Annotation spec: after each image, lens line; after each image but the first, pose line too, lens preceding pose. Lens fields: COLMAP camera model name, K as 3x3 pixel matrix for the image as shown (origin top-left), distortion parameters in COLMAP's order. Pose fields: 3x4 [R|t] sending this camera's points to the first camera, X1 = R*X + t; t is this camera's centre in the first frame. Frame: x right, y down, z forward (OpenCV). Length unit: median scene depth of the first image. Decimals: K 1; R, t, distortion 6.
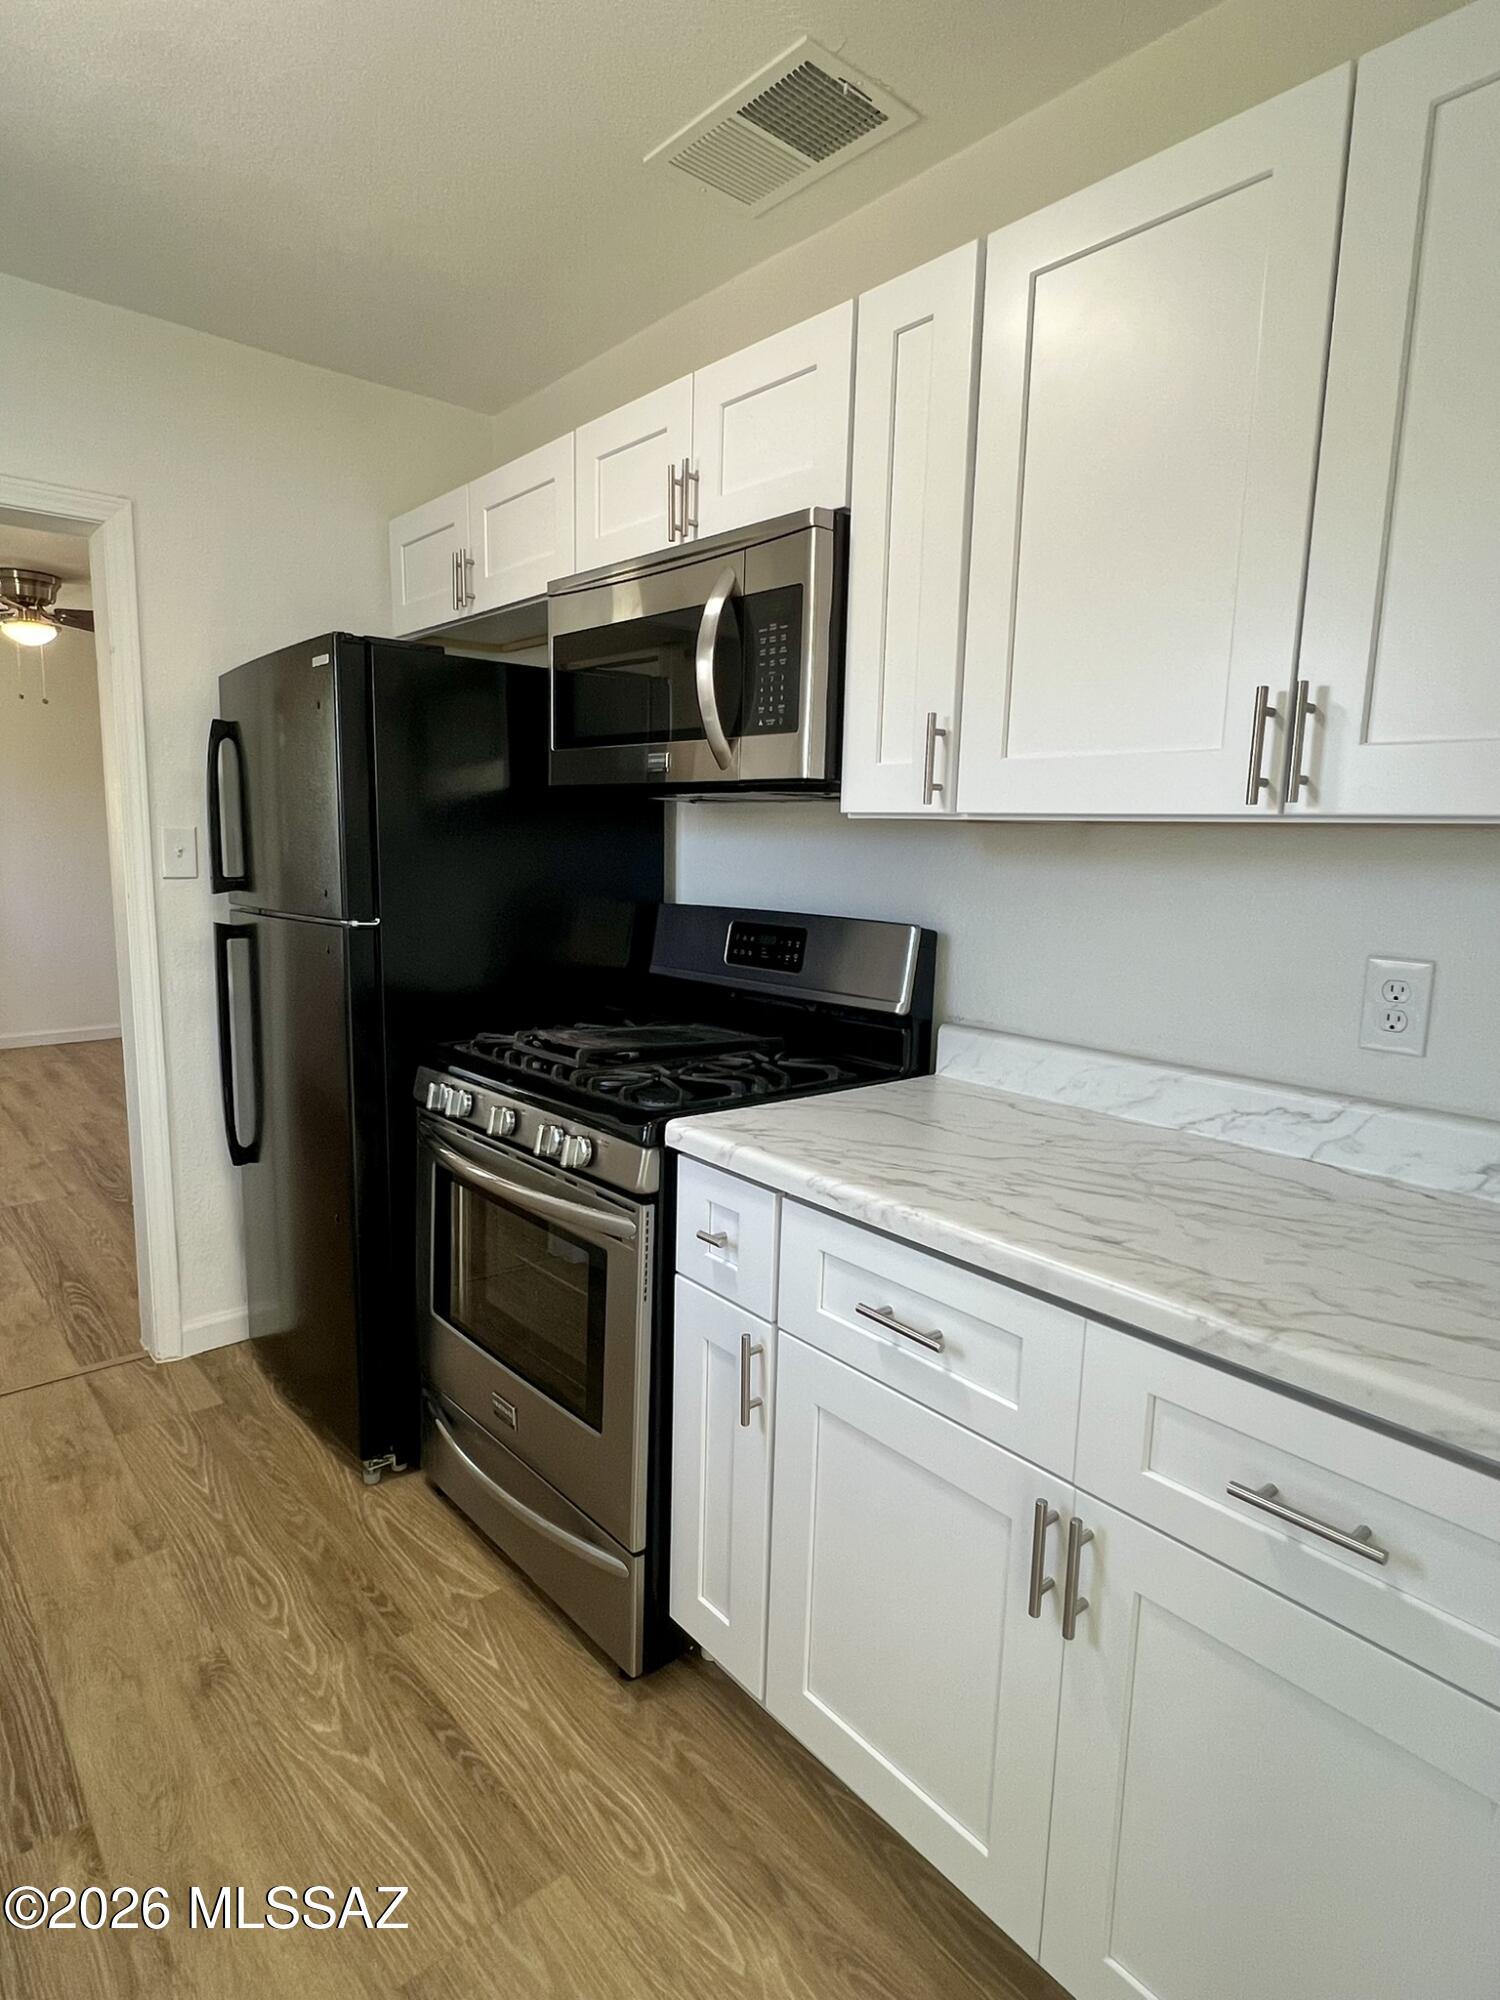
lens RADIAL K [[1077.6, 0, 745.0], [0, 1077.6, 1002.7], [0, 0, 1]] dist [-0.000062, -0.004483]
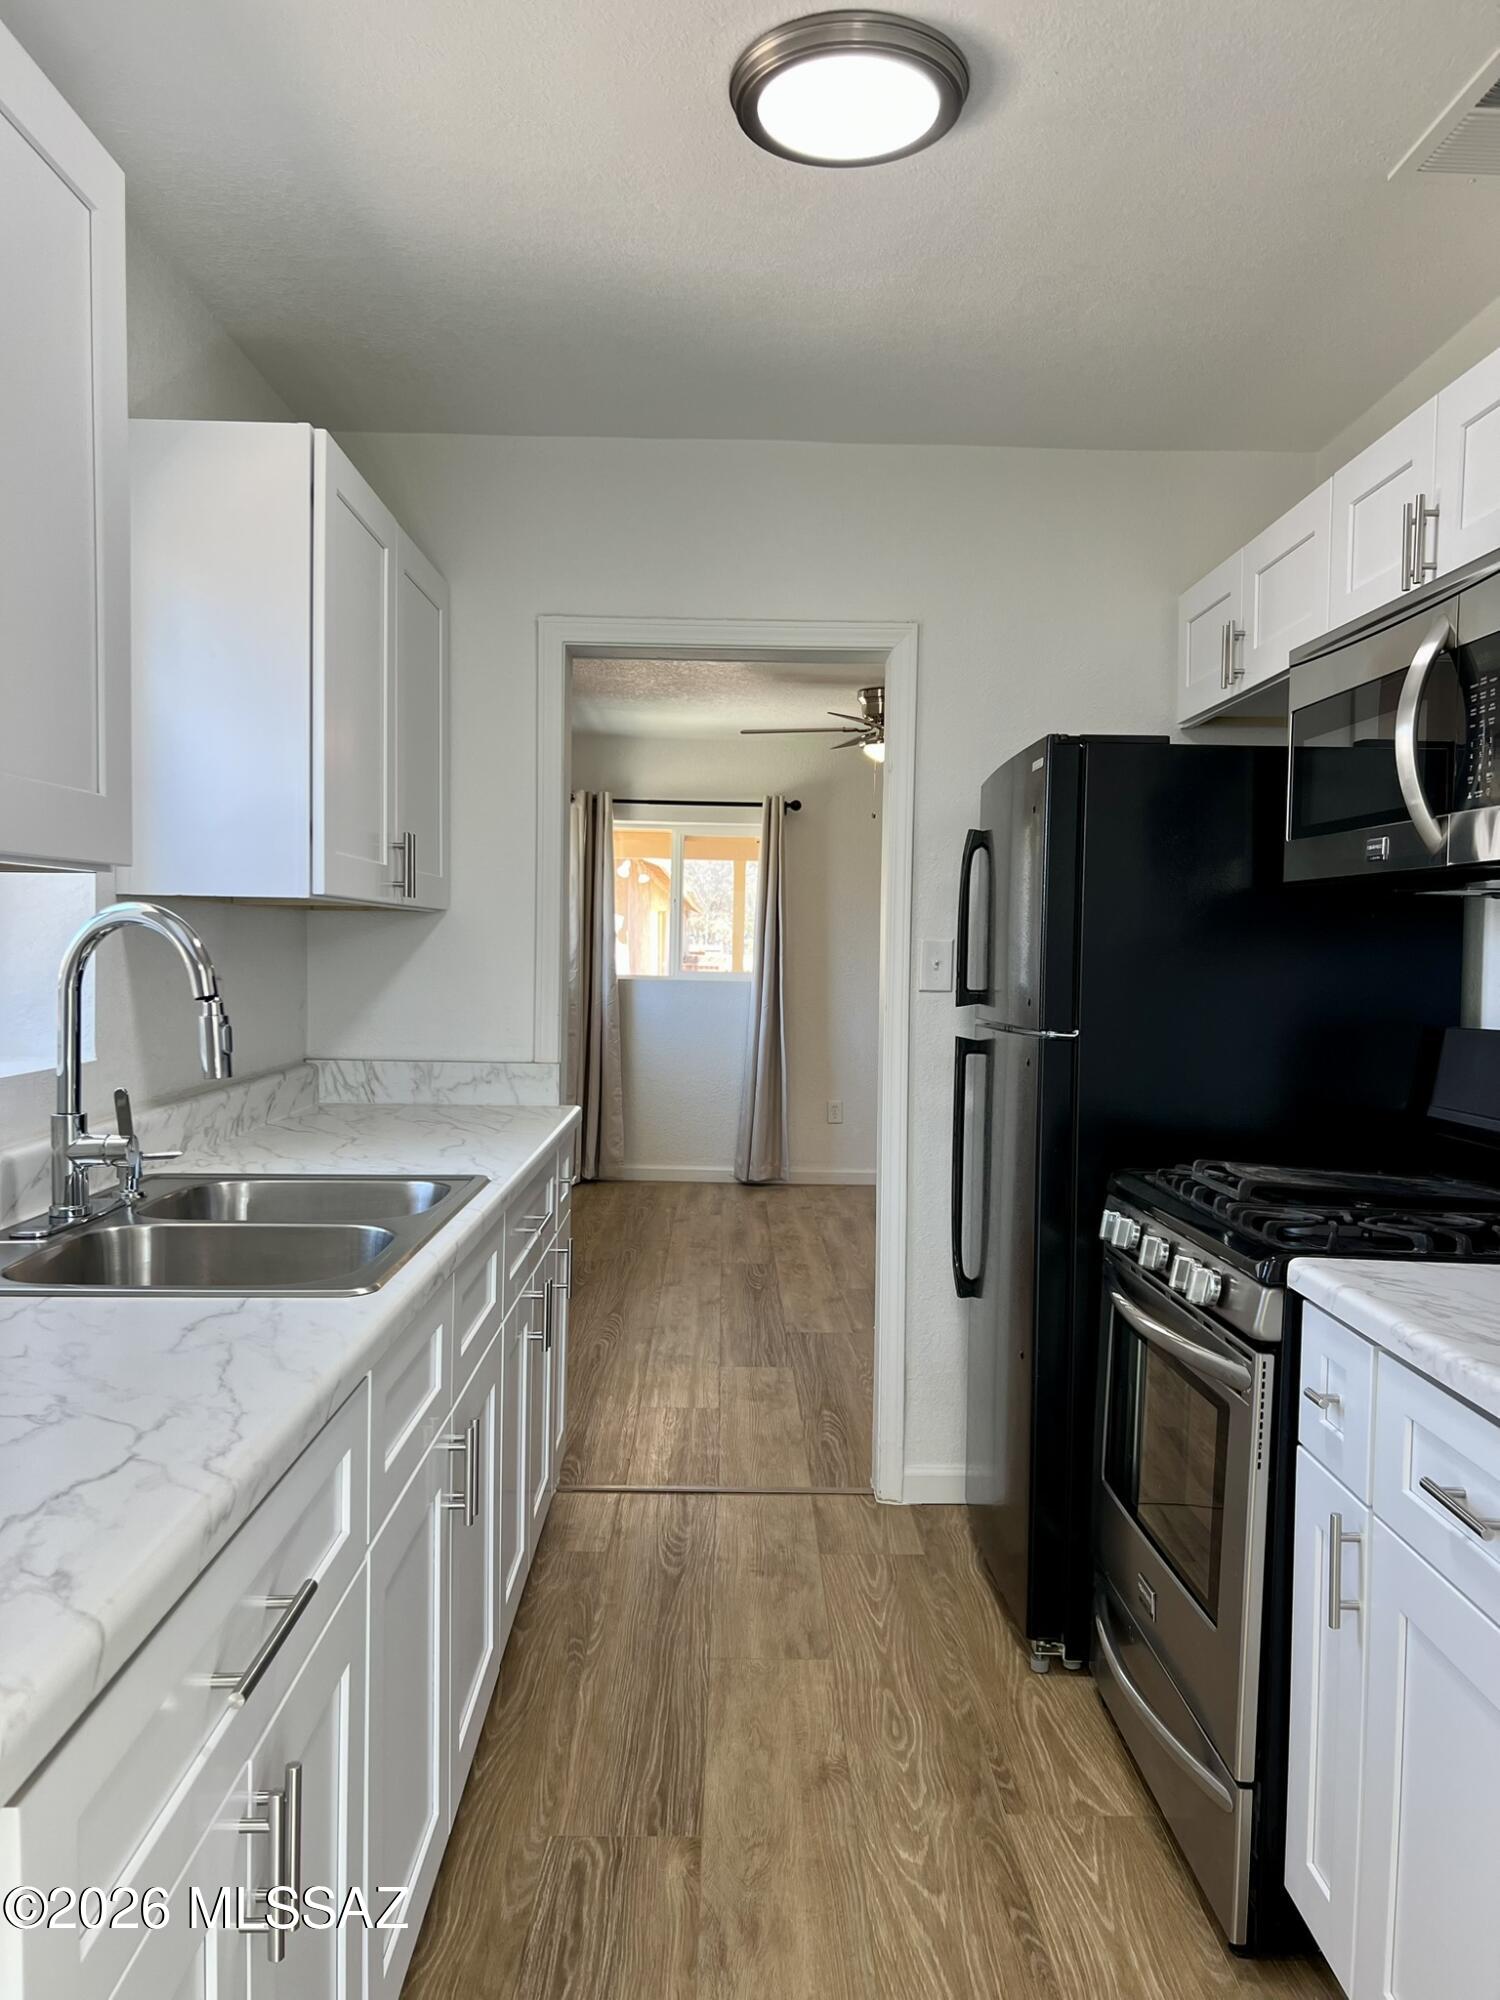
lens RADIAL K [[1520.8, 0, 762.9], [0, 1520.8, 1006.9], [0, 0, 1]] dist [0.044579, -0.029695]
pose [[0.765322, 0.014549, -0.643483, 0.348989], [-0.095107, 0.991326, -0.090702, 0.055129], [0.636582, 0.130616, 0.760068, -0.205038]]
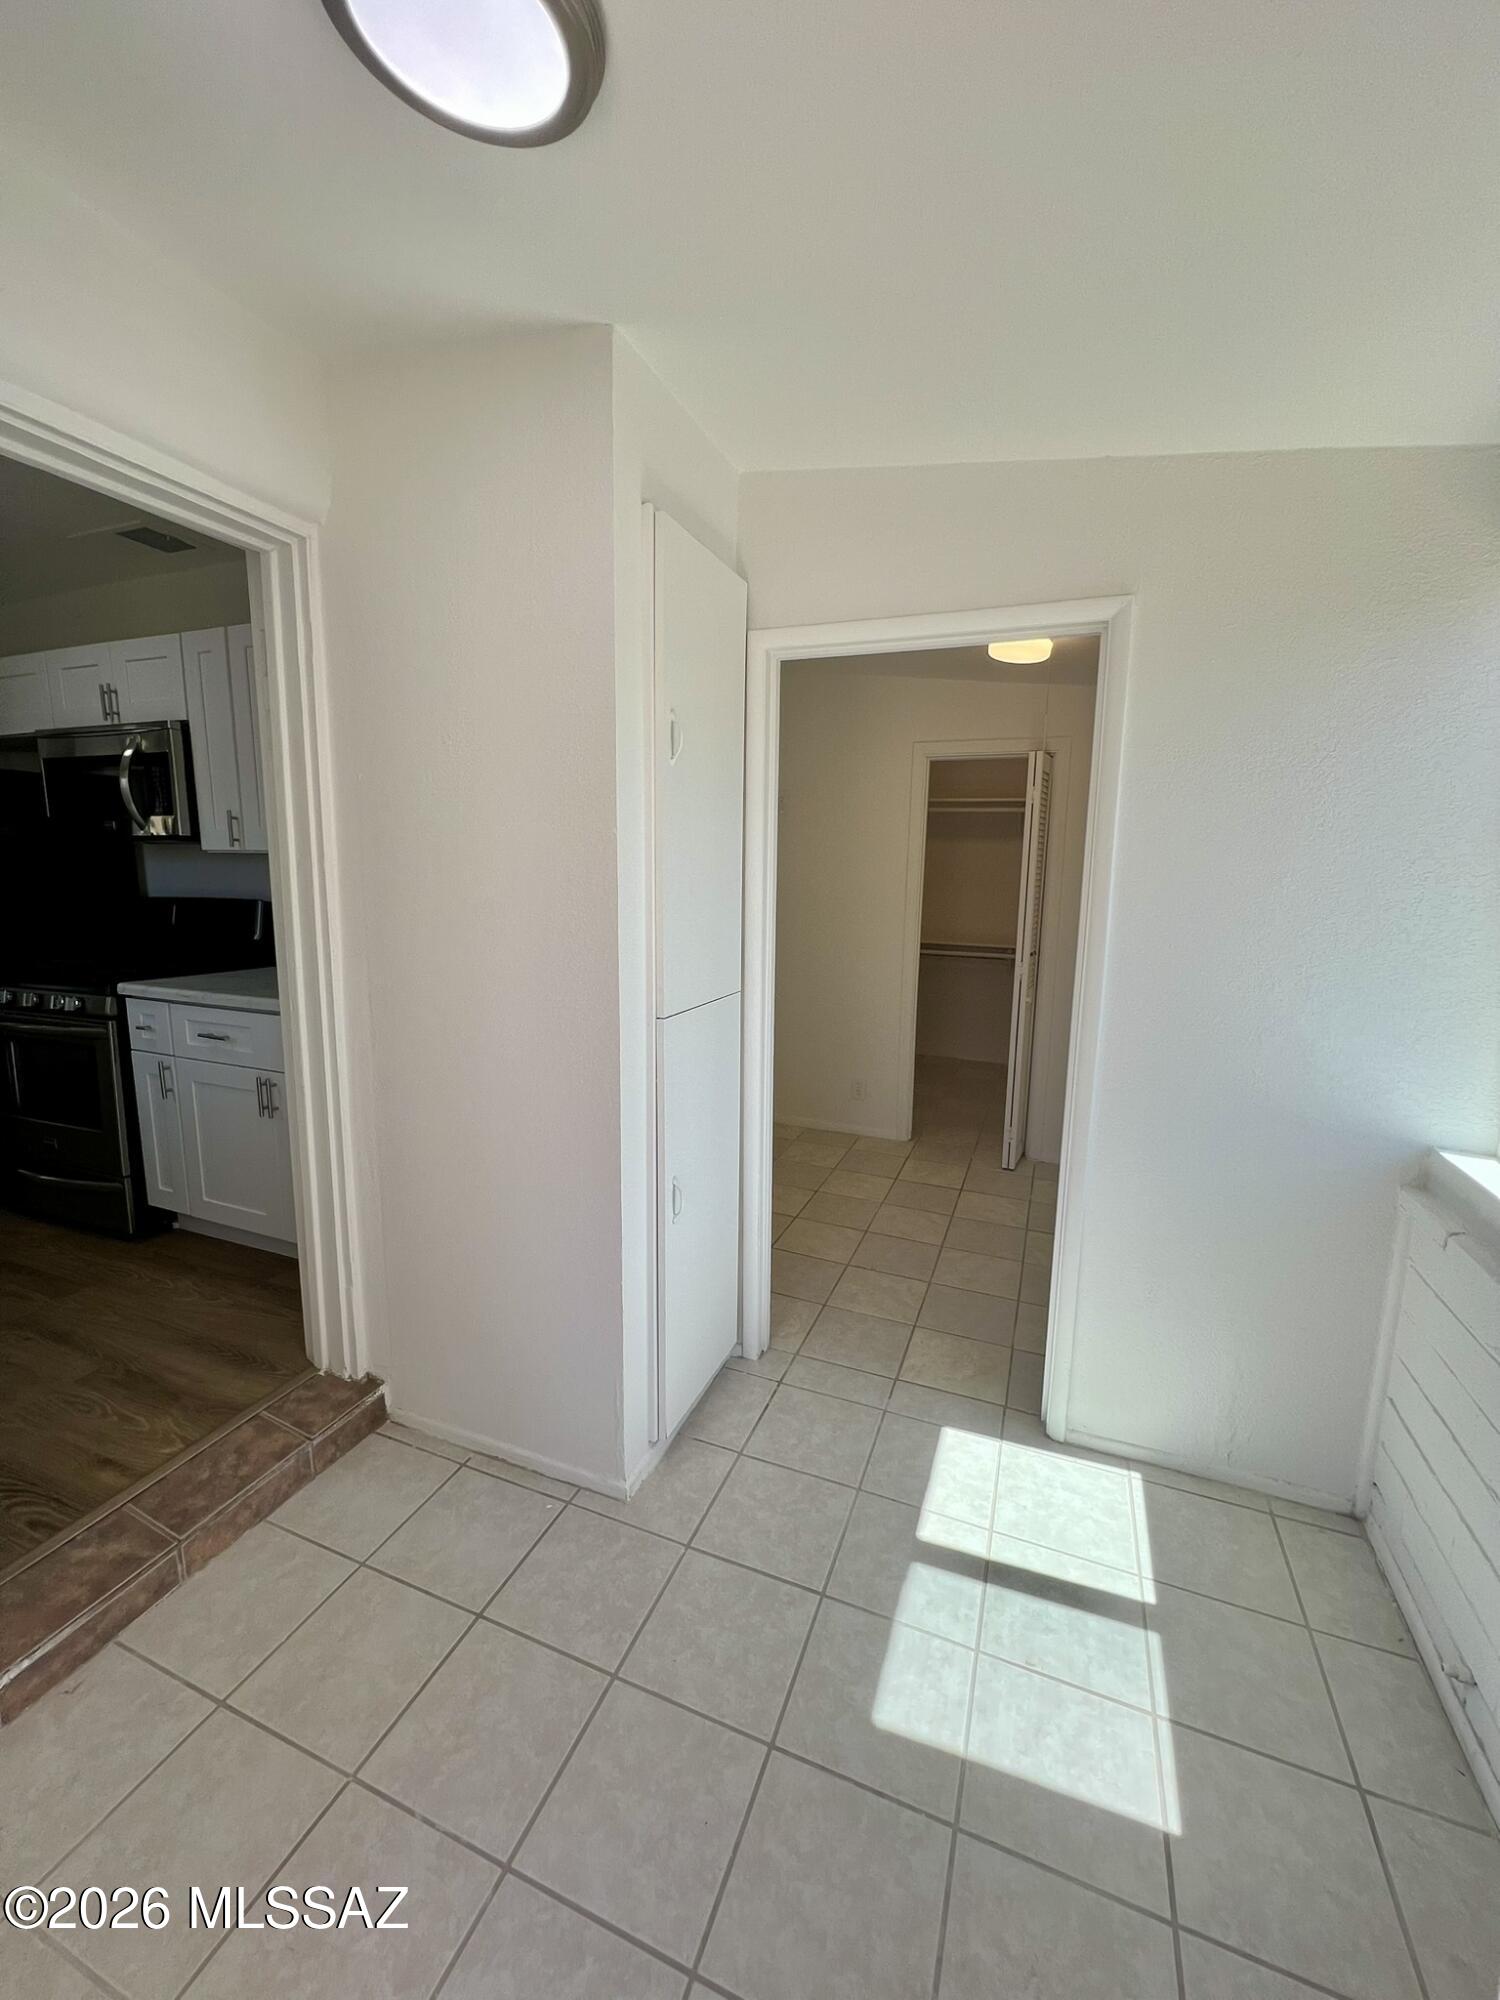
lens RADIAL K [[798.3, 0, 766.2], [0, 798.3, 1000.7], [0, 0, 1]] dist [-0.002973, 0.000410]
pose [[0.883544, -0.089293, 0.459758, 0.330673], [0.080527, 0.996001, 0.038688, 0.172512], [-0.461374, 0.002840, 0.887201, -1.046999]]
